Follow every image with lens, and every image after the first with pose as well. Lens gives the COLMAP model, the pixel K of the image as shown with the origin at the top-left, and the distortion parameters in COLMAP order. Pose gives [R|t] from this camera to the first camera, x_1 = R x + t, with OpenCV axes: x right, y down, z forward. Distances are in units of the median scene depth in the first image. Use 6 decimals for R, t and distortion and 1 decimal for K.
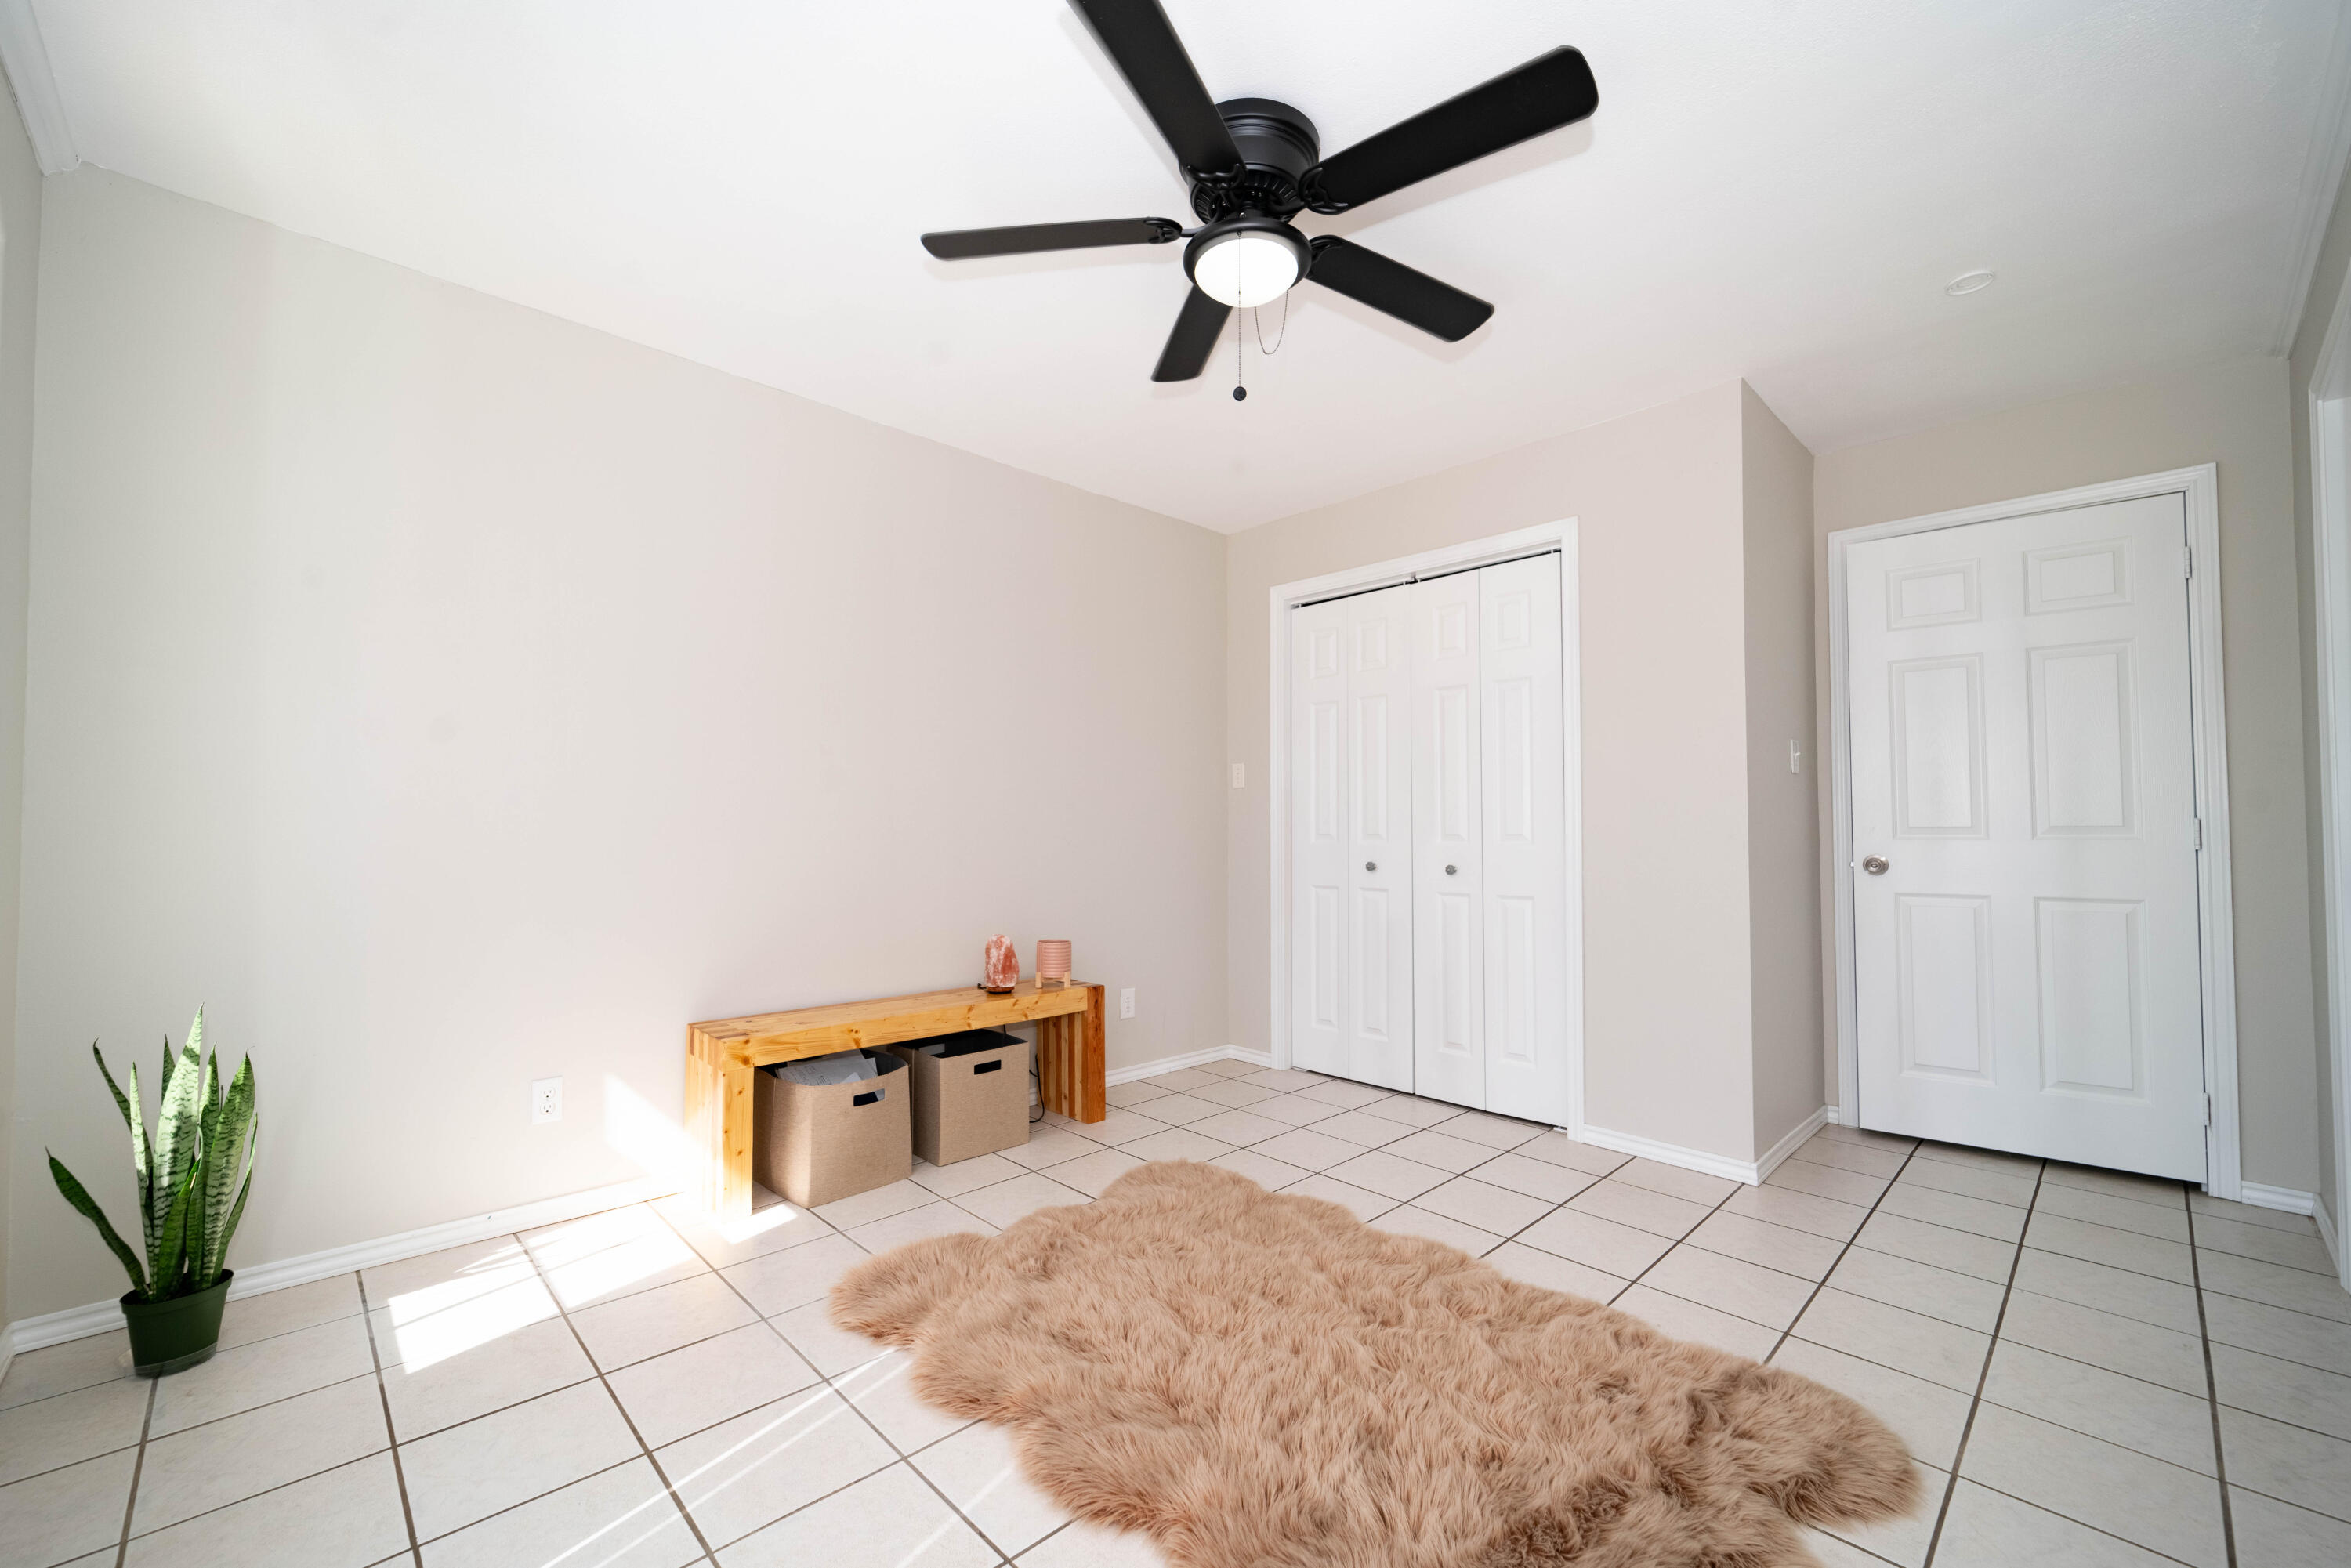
lens RADIAL K [[944.2, 0, 1163.8], [0, 944.2, 801.7], [0, 0, 1]] dist [-0.000983, -0.000387]
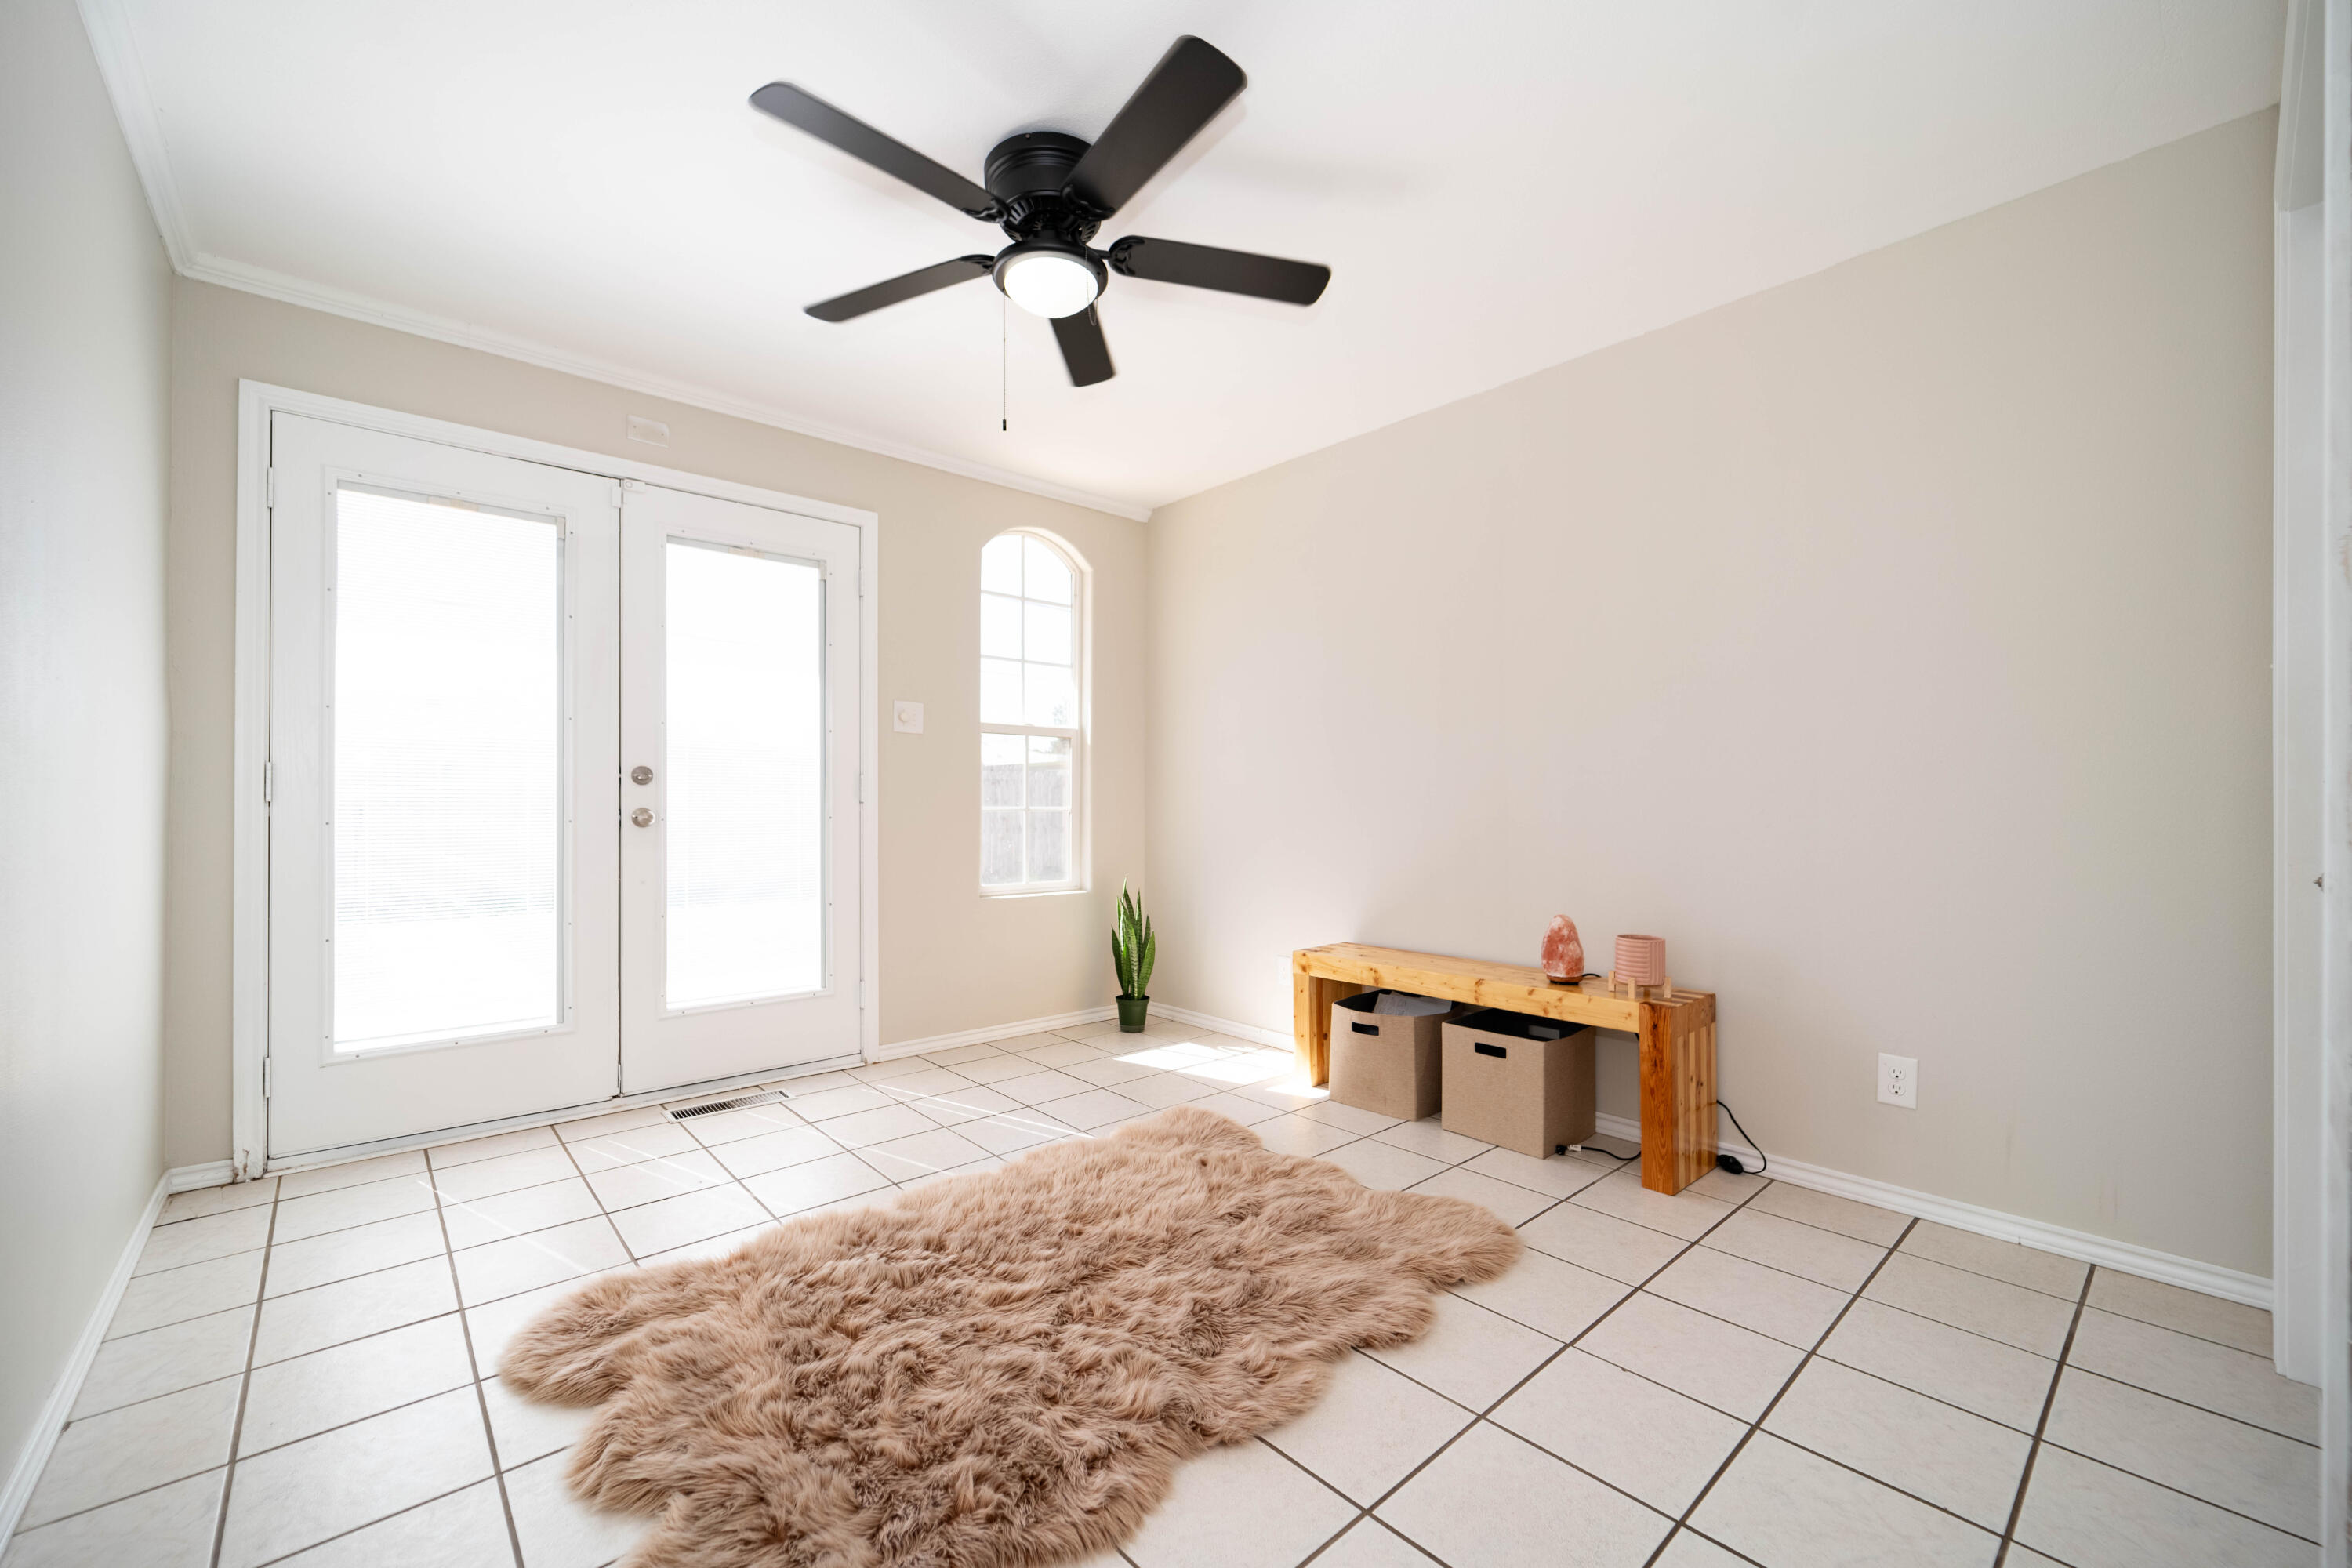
lens RADIAL K [[944.7, 0, 1164.3], [0, 944.7, 801.8], [0, 0, 1]] dist [-0.000983, -0.000387]
pose [[-0.046561, 0.000910, -0.998915, 1.204256], [0.030234, 0.999543, -0.000499, 0.048086], [0.998458, -0.030224, -0.046568, 1.180754]]
